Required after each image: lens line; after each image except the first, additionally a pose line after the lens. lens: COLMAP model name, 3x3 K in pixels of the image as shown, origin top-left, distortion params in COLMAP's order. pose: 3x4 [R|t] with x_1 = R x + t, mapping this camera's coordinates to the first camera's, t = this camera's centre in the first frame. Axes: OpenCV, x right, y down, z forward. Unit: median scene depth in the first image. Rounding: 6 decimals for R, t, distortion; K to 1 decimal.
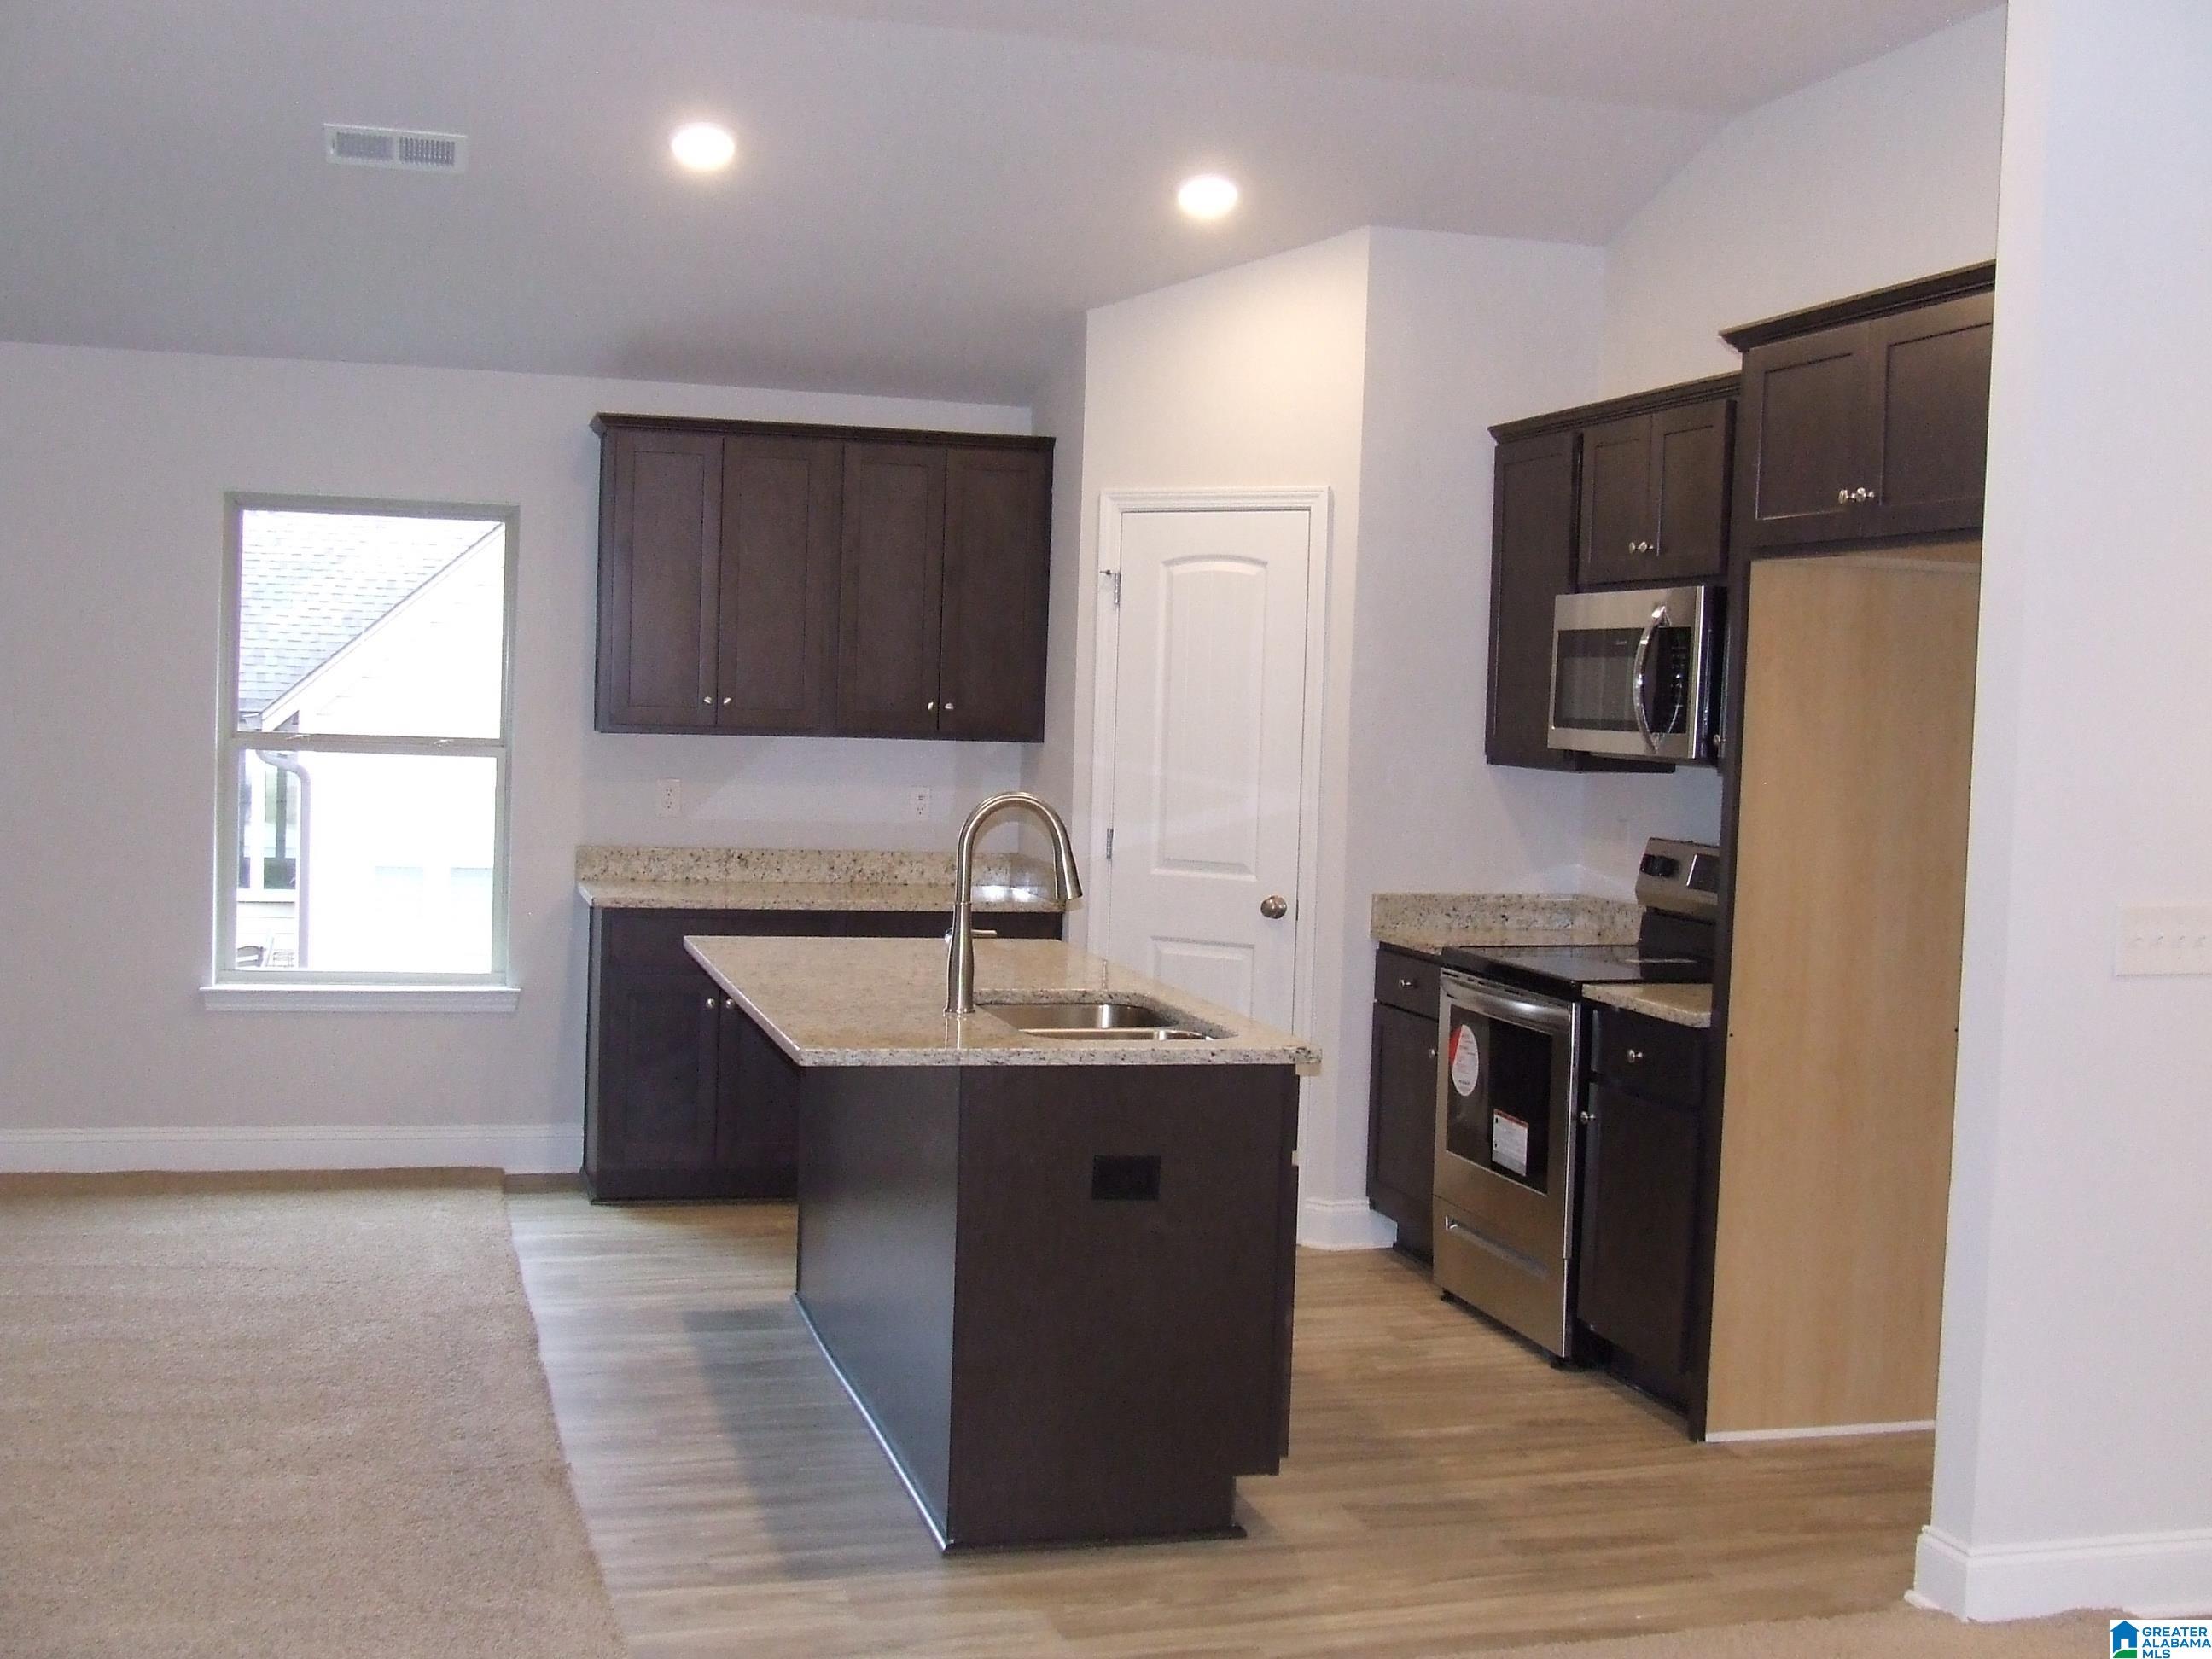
lens RADIAL K [[2421.2, 0, 1106.0], [0, 2421.2, 829.5], [0, 0, 1]] dist [-0.089243, 0.120311]
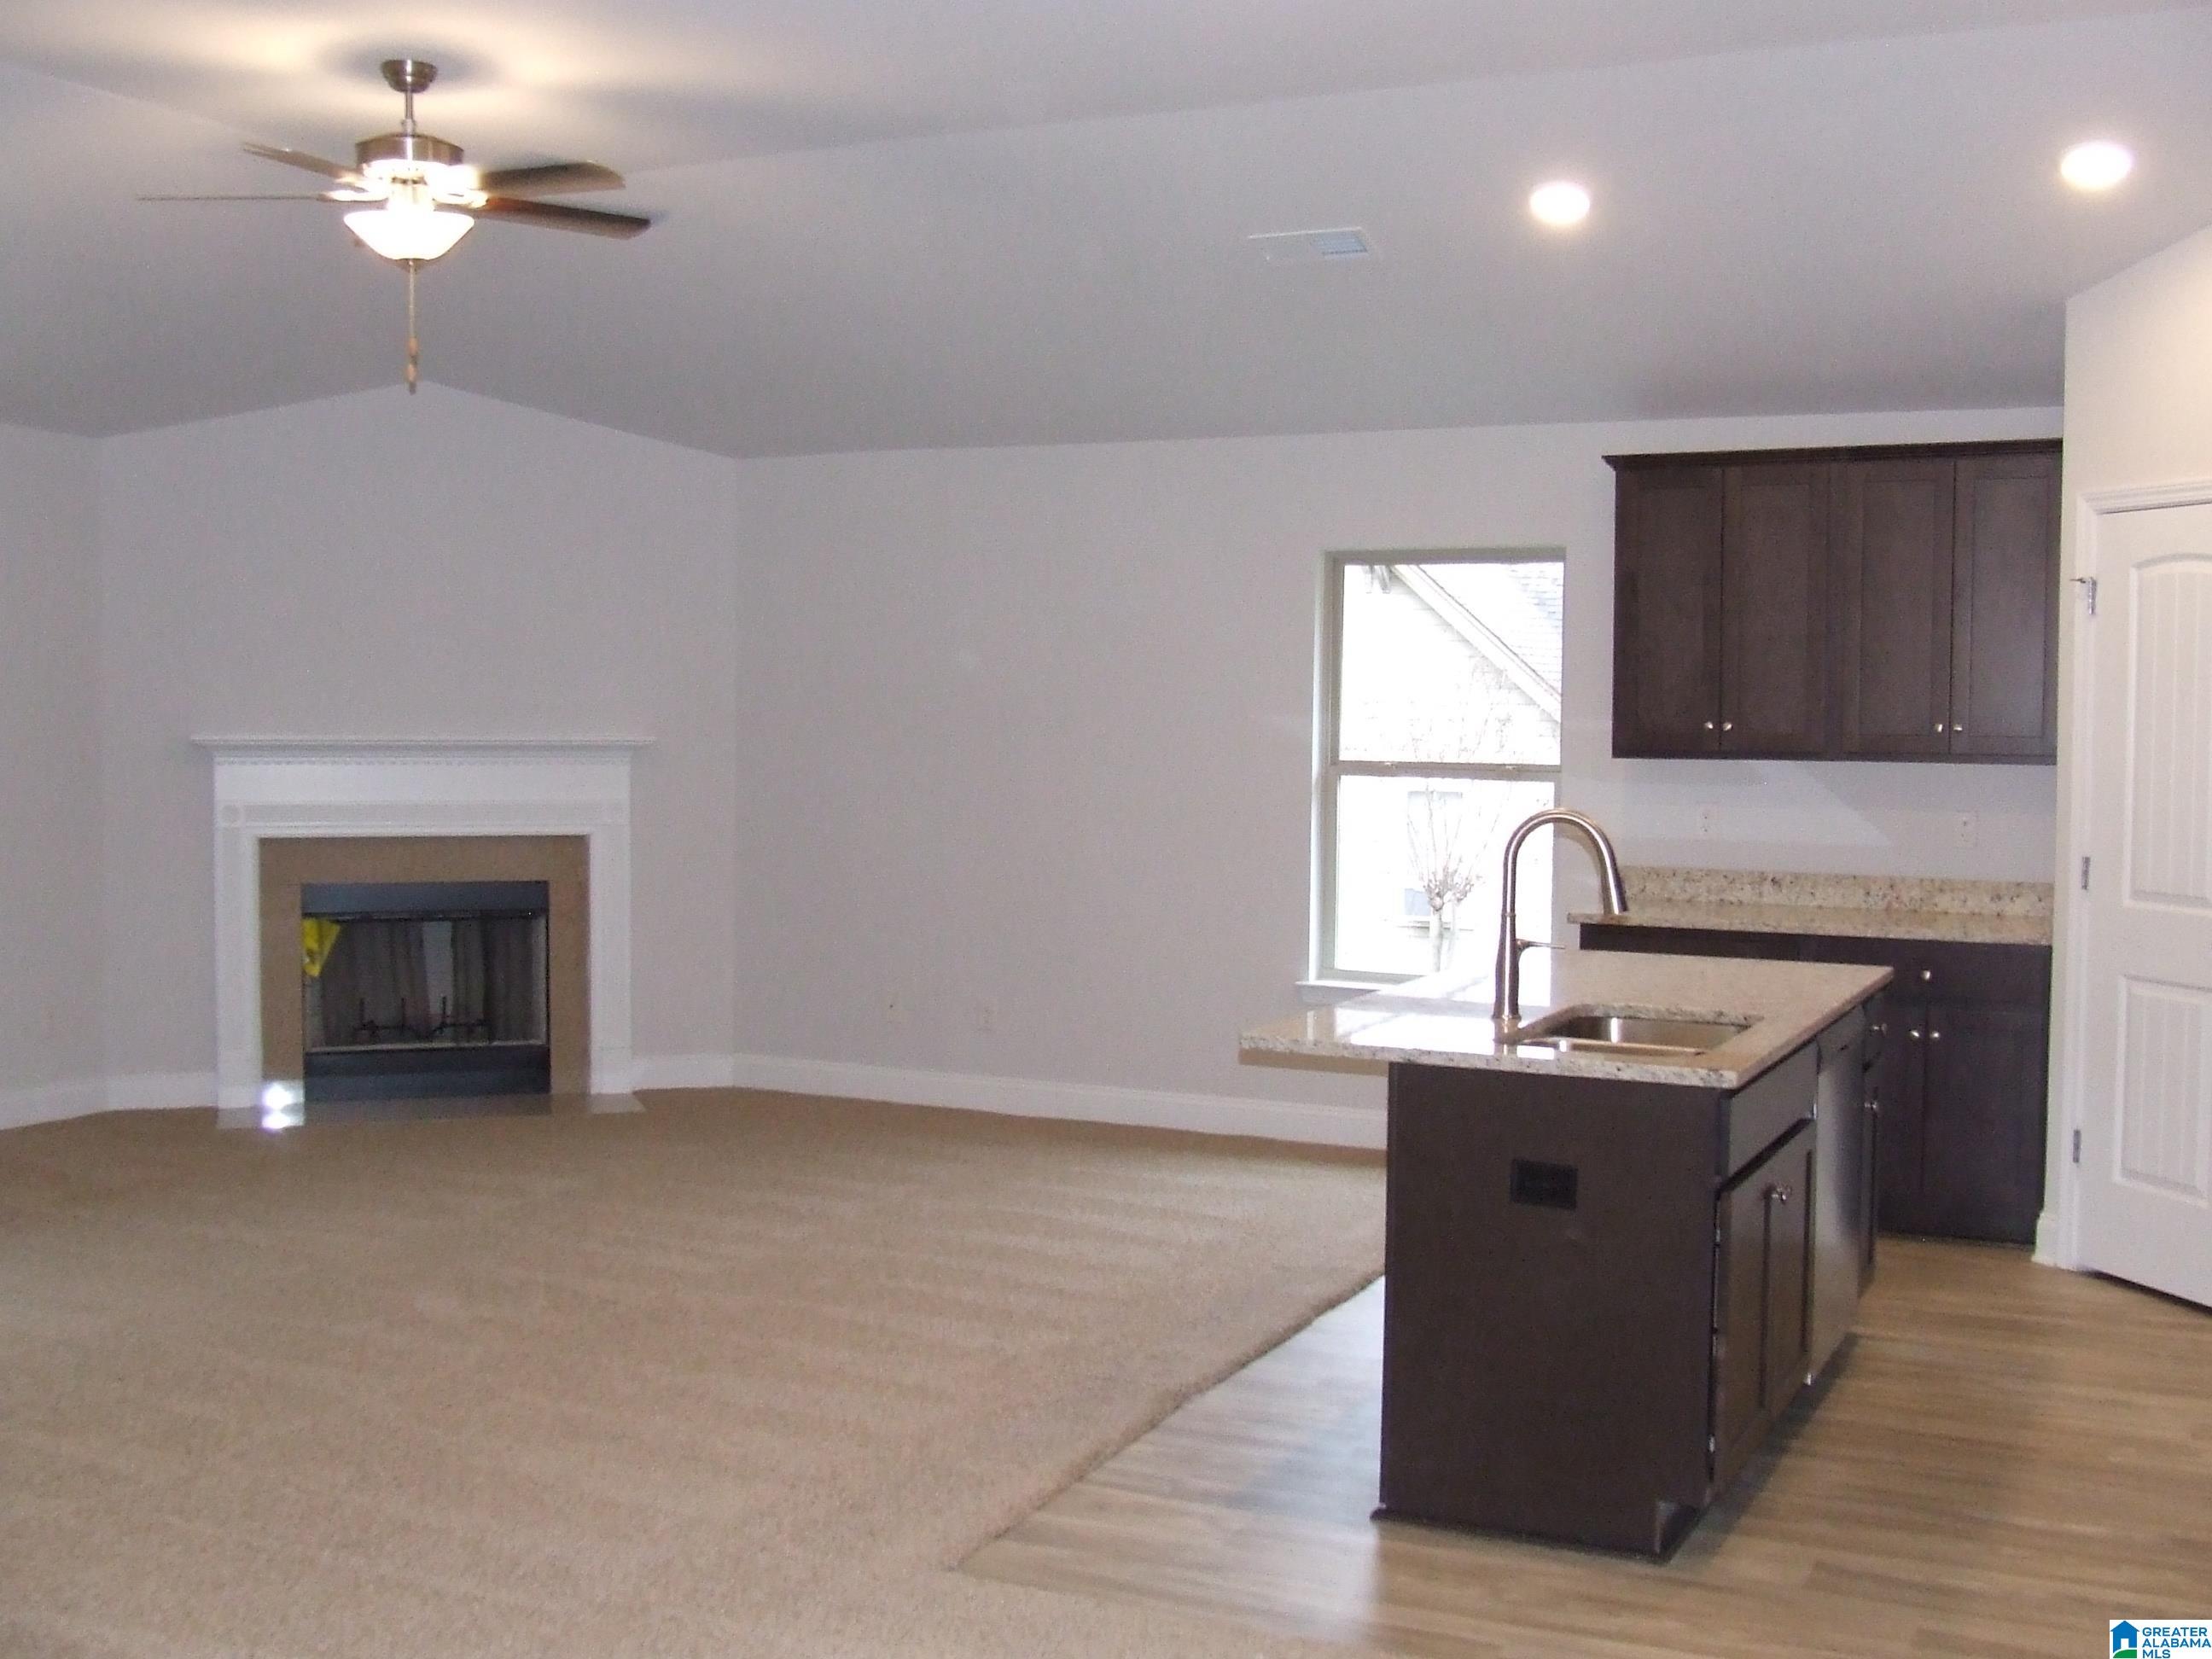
lens RADIAL K [[2421.2, 0, 1106.0], [0, 2421.2, 829.5], [0, 0, 1]] dist [-0.089243, 0.120311]
pose [[0.740896, 0.008533, -0.671565, 0.344186], [-0.018647, 0.999795, -0.007868, 0.003580], [0.671361, 0.018352, 0.740904, 0.073154]]
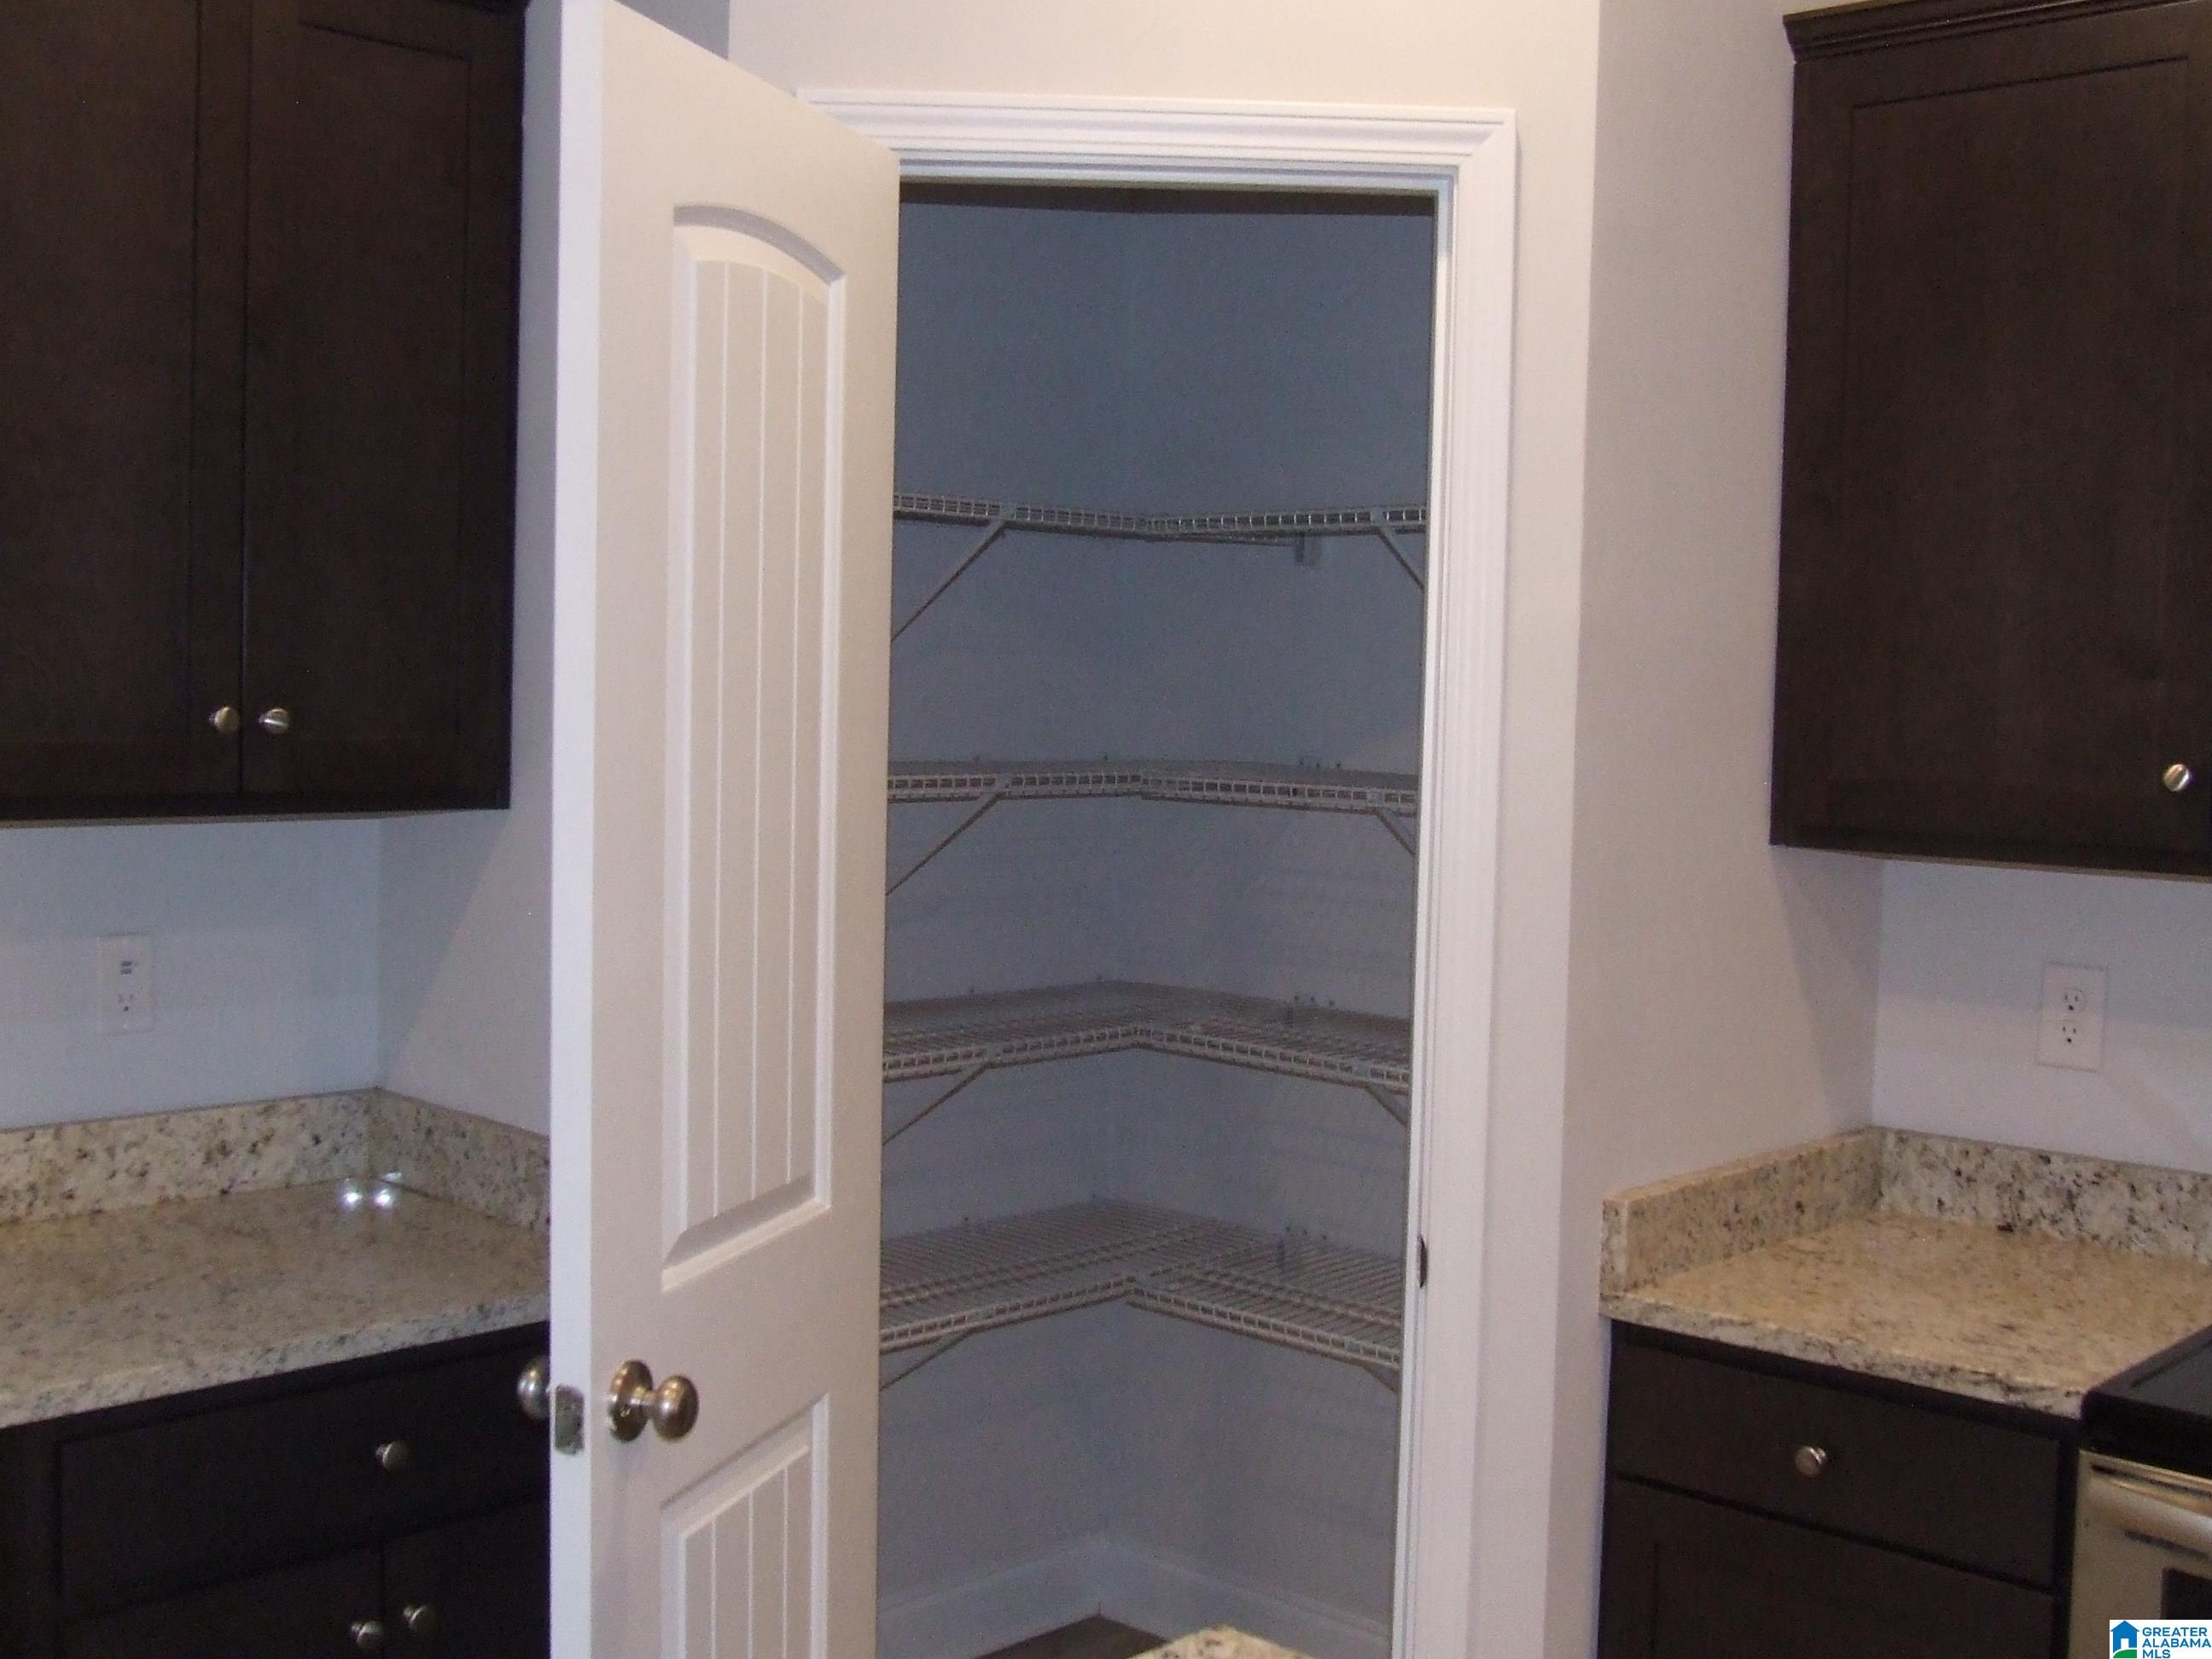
lens RADIAL K [[2437.7, 0, 1106.0], [0, 2437.7, 829.5], [0, 0, 1]] dist [-0.055542, 0.004844]
pose [[0.860430, -0.044783, 0.507597, -0.146970], [0.027640, 0.998766, 0.041262, -0.048925], [-0.508819, -0.021473, 0.860606, 0.687091]]
